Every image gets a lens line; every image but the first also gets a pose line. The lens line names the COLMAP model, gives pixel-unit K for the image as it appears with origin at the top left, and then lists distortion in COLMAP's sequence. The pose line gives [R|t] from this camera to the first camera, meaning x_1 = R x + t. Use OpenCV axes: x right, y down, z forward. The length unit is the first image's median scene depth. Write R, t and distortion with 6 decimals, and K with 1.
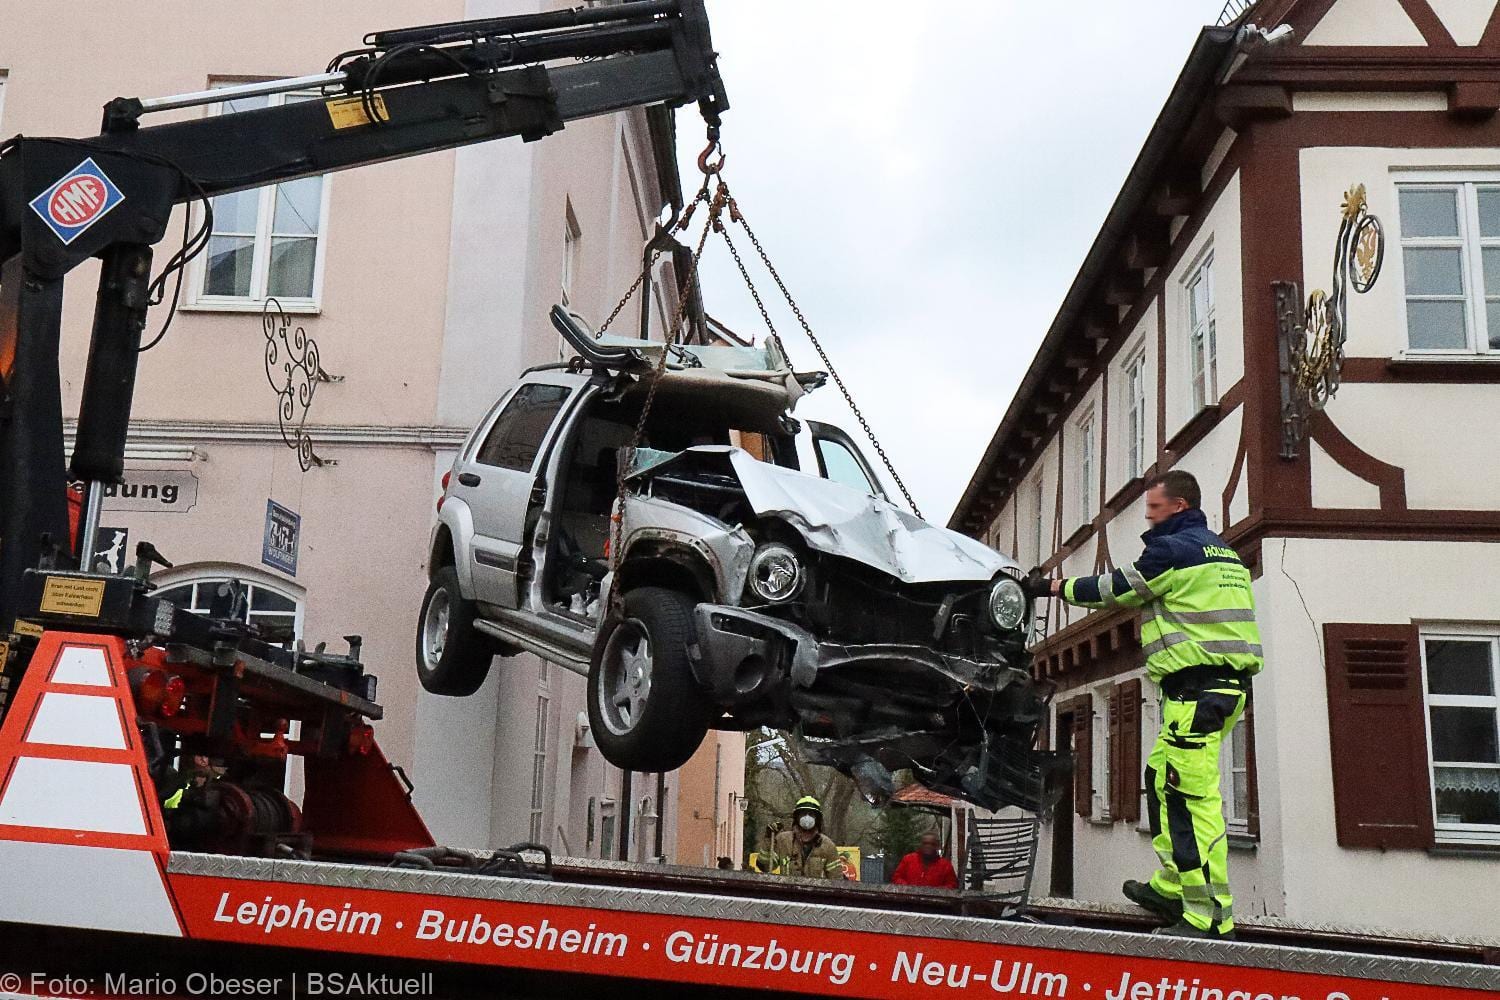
lens RADIAL K [[1413.5, 0, 743.0], [0, 1413.5, 506.8], [0, 0, 1]] dist [0.019284, 0.008664]
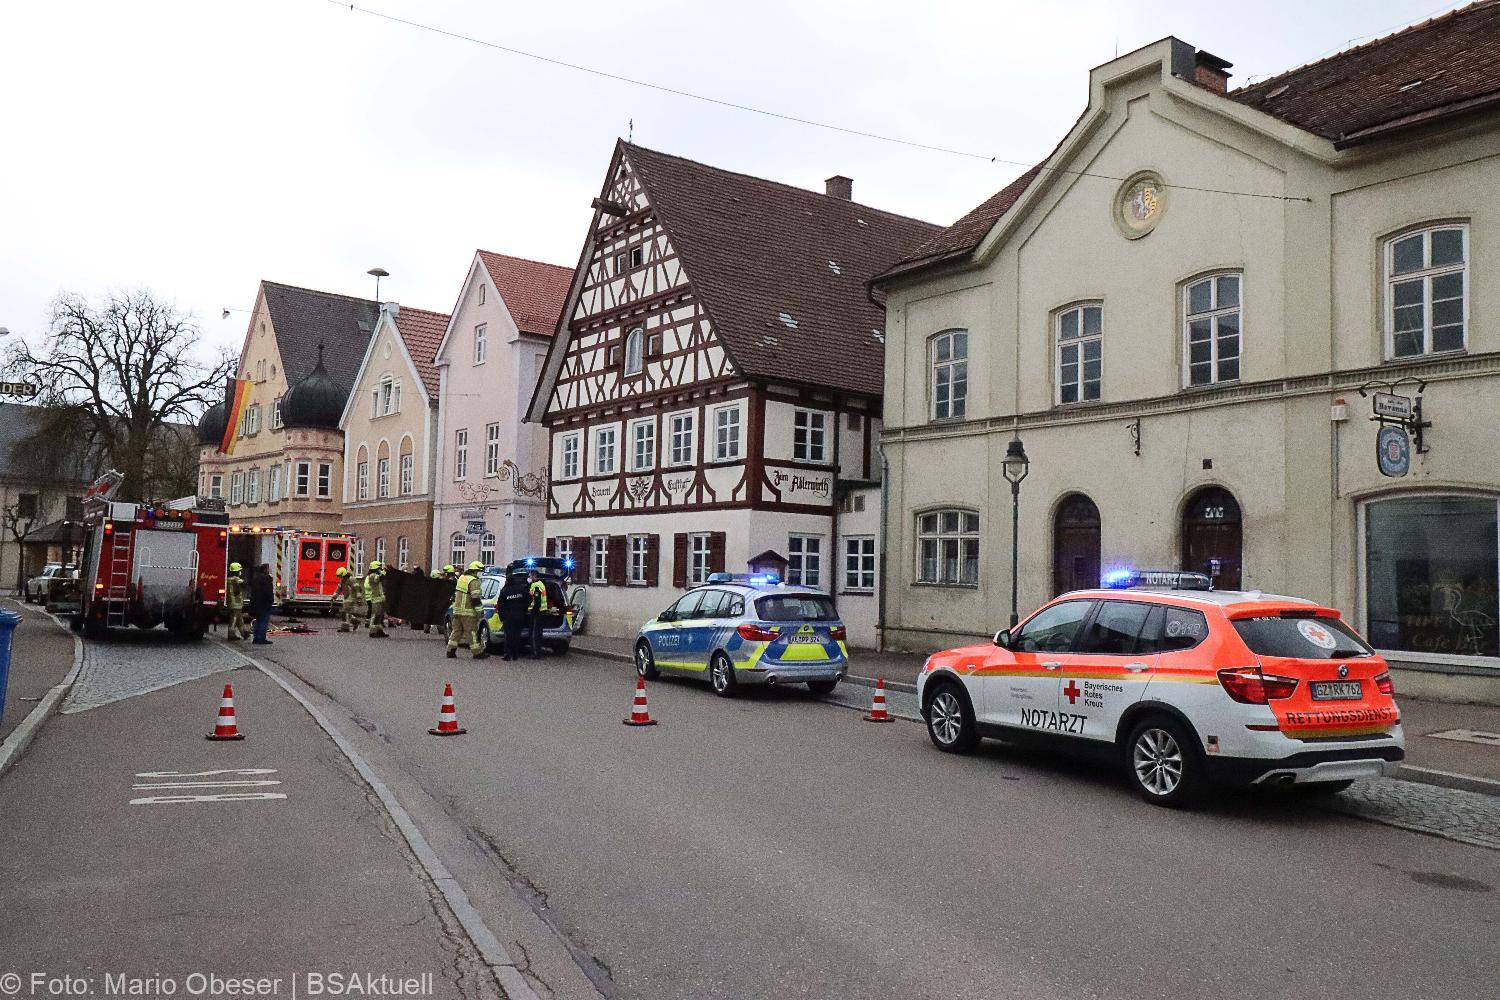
lens RADIAL K [[1205.2, 0, 741.3], [0, 1205.2, 504.6], [0, 0, 1]] dist [0.010851, 0.002632]
pose [[0.606858, -0.061524, -0.792426, 4.184617], [0.149322, 0.988072, 0.037640, -0.090174], [0.780658, -0.141169, 0.608806, -1.014632]]
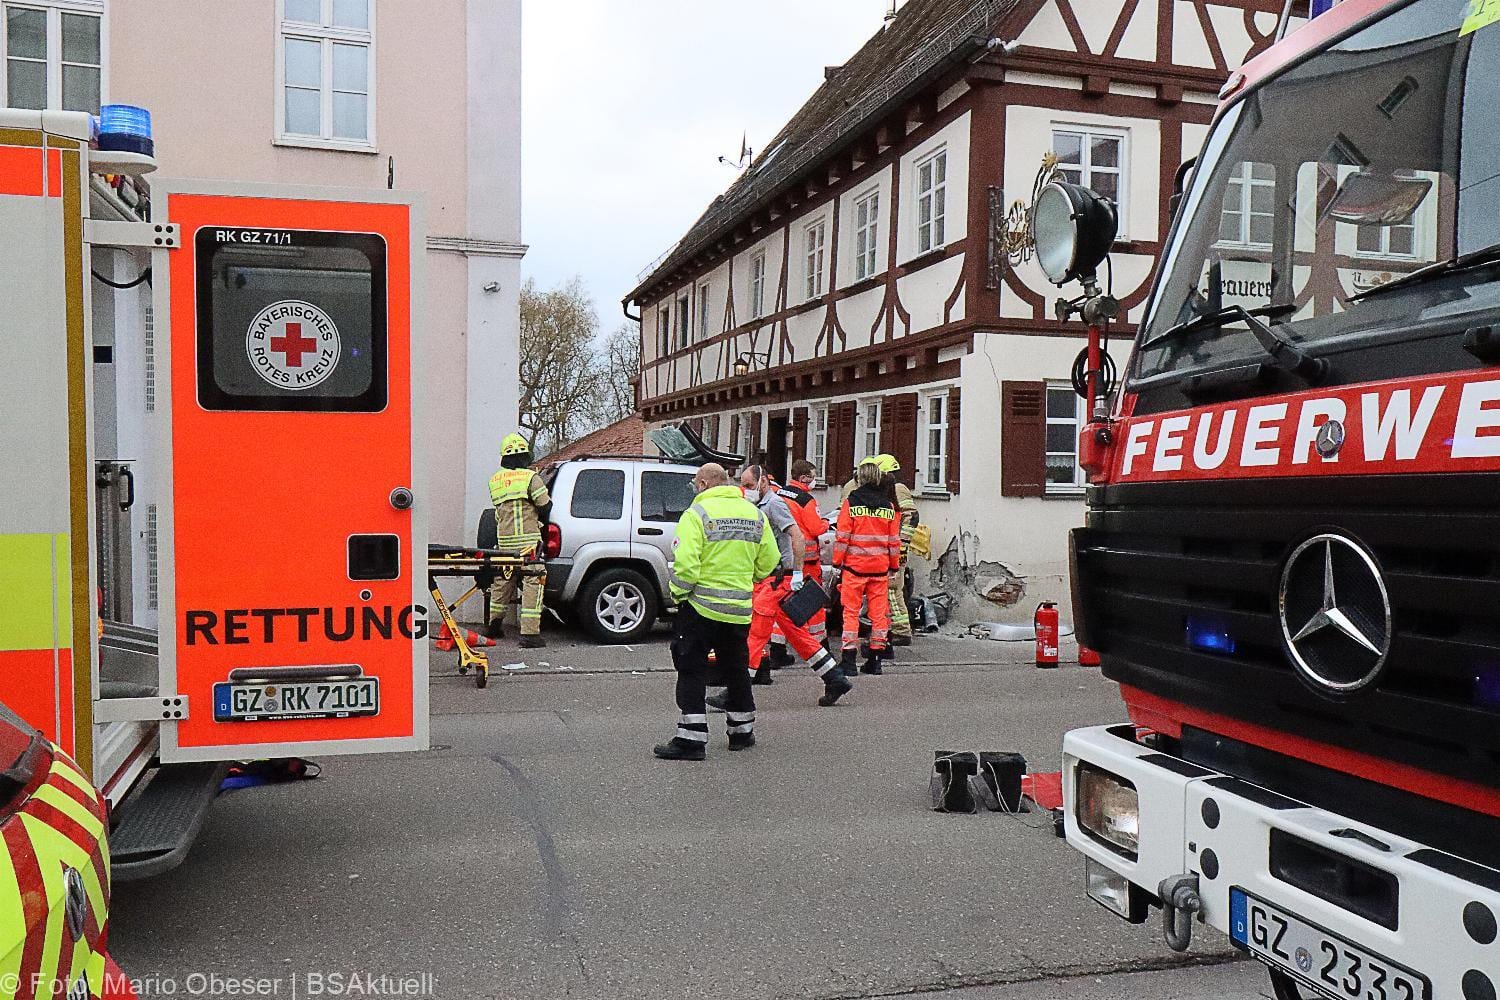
lens RADIAL K [[1233.8, 0, 736.0], [0, 1233.8, 504.5], [0, 0, 1]] dist [0.007148, 0.005689]
pose [[0.949459, -0.025011, 0.312893, -0.446432], [-0.047196, 0.974113, 0.221080, -0.103835], [-0.310323, -0.224674, 0.923700, -0.441554]]
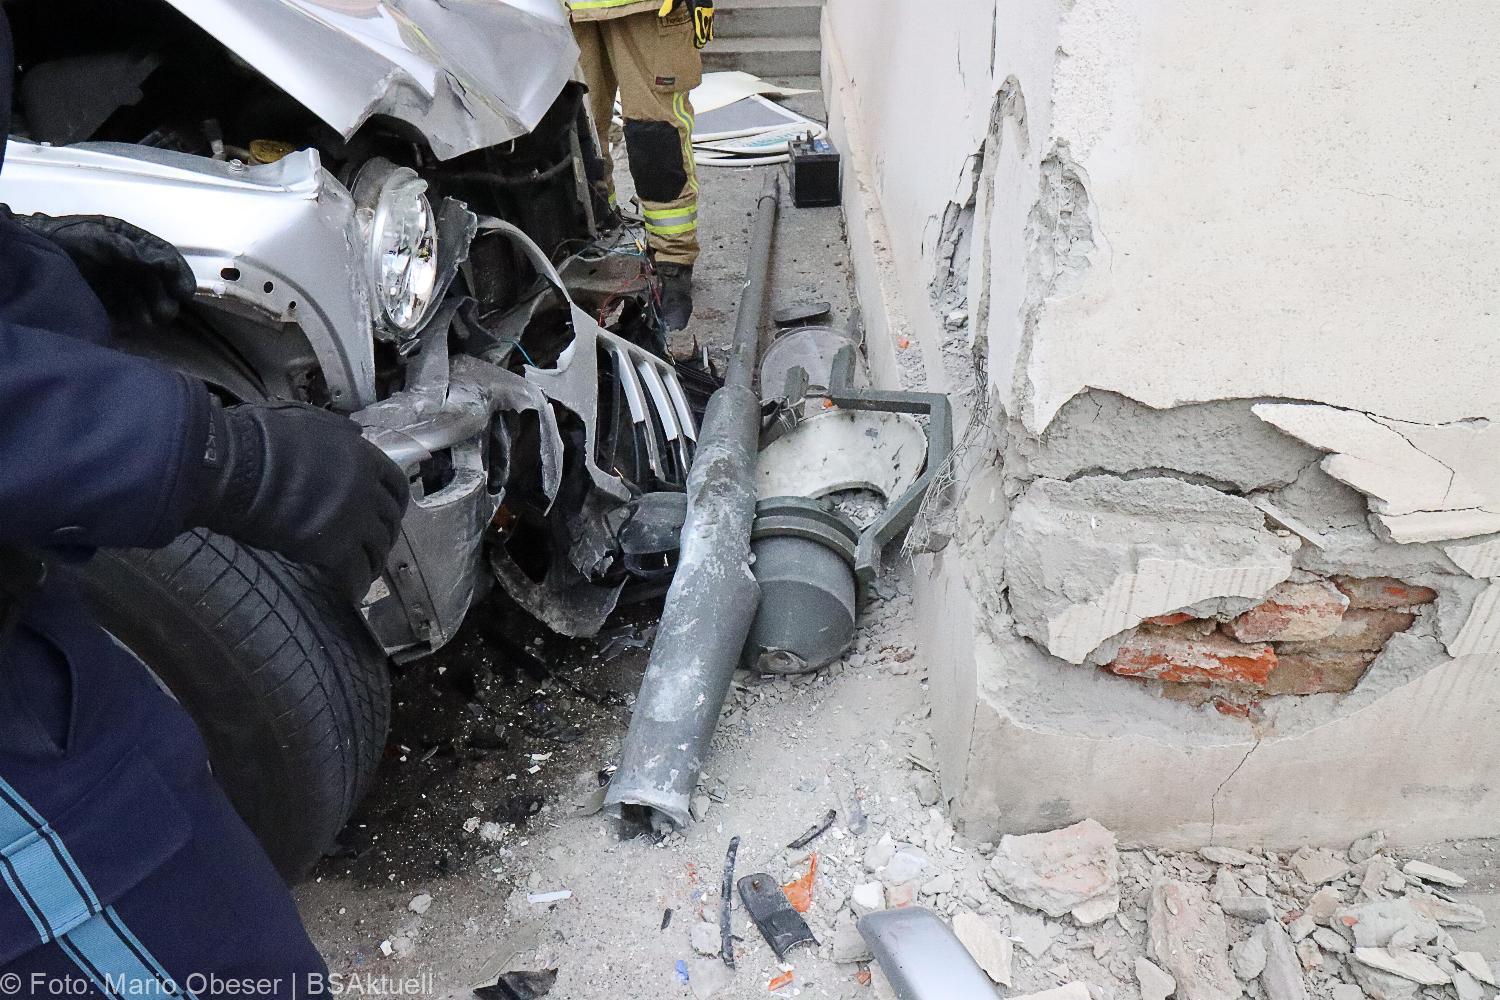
lens RADIAL K [[1154.0, 0, 731.5], [0, 1154.0, 508.1], [0, 0, 1]] dist [0.002030, 0.005373]
pose [[0.998746, -0.049755, -0.005607, 0.329204], [0.039863, 0.722377, 0.690349, 0.213516], [-0.030298, -0.689707, 0.723455, 0.833226]]
